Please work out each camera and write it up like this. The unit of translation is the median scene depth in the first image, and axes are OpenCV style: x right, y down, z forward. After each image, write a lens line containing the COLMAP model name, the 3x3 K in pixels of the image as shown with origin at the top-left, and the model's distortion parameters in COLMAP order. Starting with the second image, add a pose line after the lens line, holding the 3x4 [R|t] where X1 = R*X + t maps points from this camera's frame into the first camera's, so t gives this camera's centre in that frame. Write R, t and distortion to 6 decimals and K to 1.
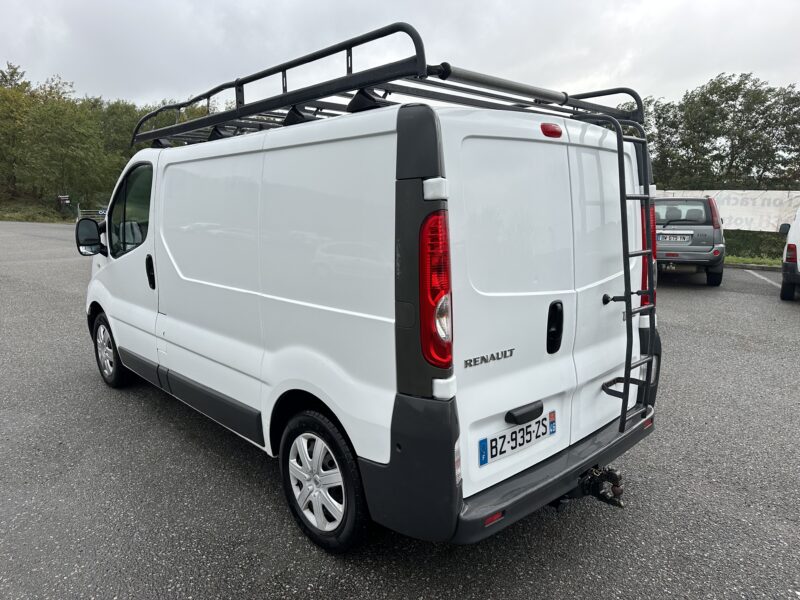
lens RADIAL K [[569.8, 0, 400.0], [0, 569.8, 300.0], [0, 0, 1]] dist [0.000281, -0.000538]
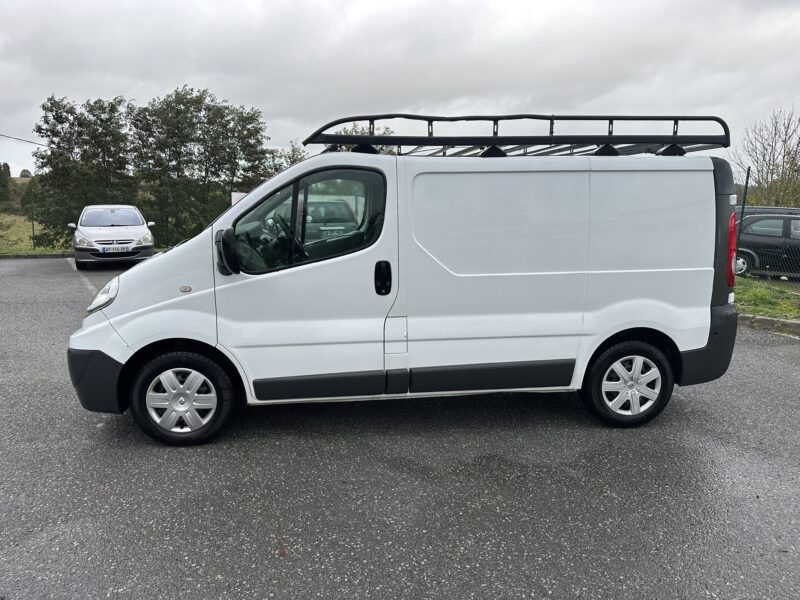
lens RADIAL K [[569.8, 0, 400.0], [0, 569.8, 300.0], [0, 0, 1]] dist [0.000281, -0.000538]
pose [[0.594159, -0.135800, 0.792801, -0.445628], [0.136752, 0.988350, 0.066808, -0.027211], [-0.792638, 0.068723, 0.605808, 0.138586]]
